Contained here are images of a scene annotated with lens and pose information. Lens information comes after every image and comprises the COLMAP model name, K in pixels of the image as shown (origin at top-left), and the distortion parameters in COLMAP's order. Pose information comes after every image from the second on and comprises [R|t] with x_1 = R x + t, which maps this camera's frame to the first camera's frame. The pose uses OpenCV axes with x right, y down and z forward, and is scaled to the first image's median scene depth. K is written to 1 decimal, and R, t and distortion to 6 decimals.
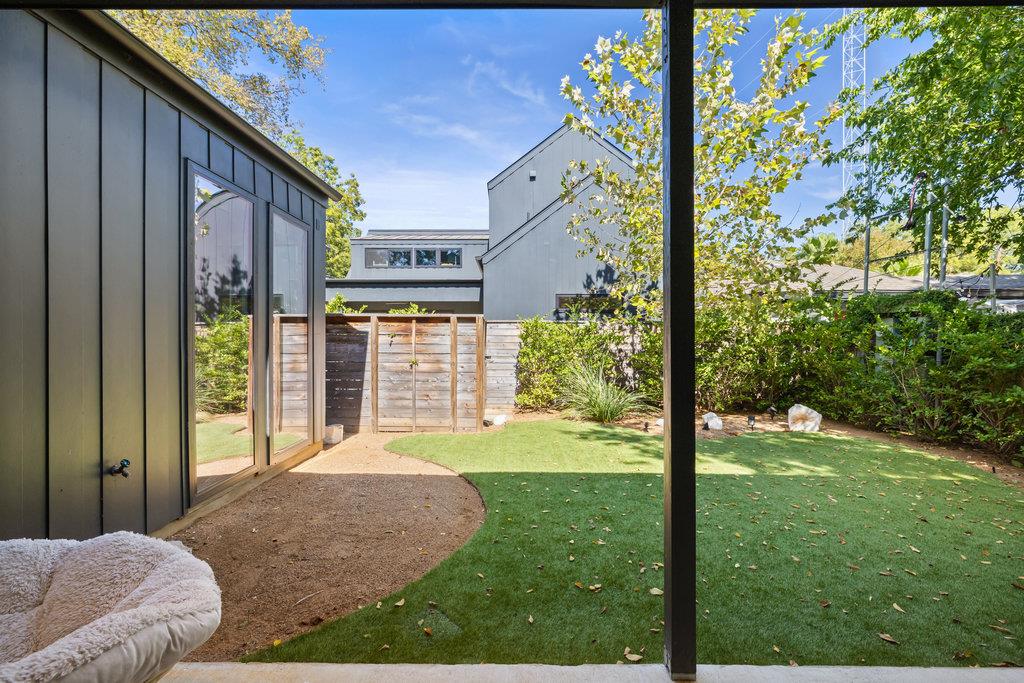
lens RADIAL K [[475.8, 0, 506.1], [0, 475.8, 341.4], [0, 0, 1]] dist [0.005585, -0.000557]
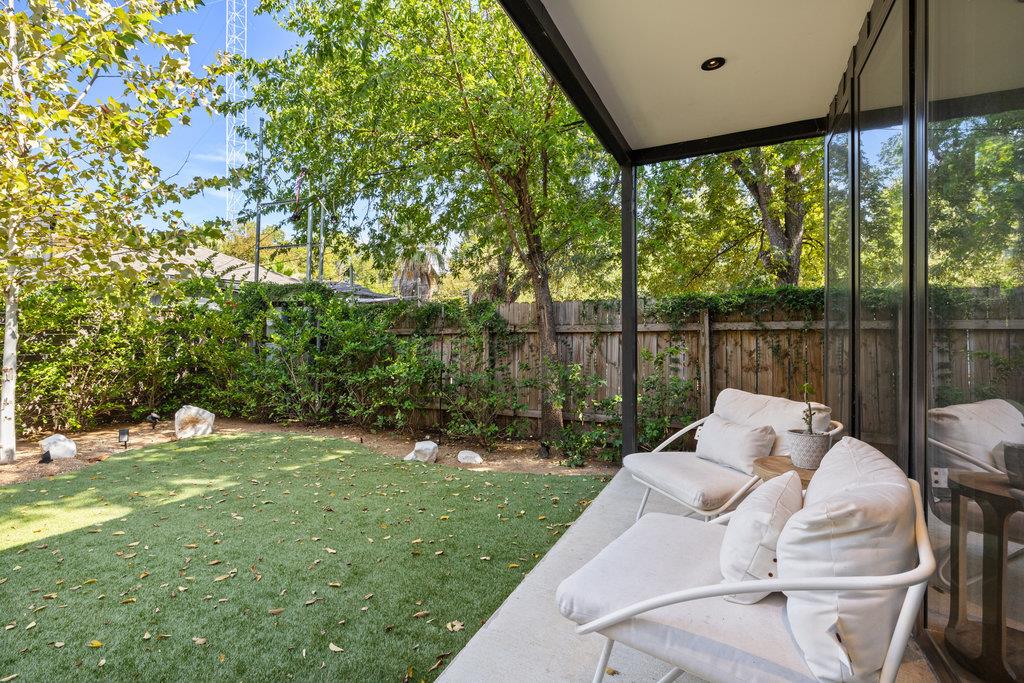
lens RADIAL K [[497.5, 0, 507.5], [0, 497.5, 338.4], [0, 0, 1]] dist [-0.002460, 0.000176]
pose [[0.425467, -0.005781, 0.904956, 0.075919], [0.009329, 0.999954, 0.002002, 0.020897], [-0.904926, 0.007590, 0.425501, 0.141633]]
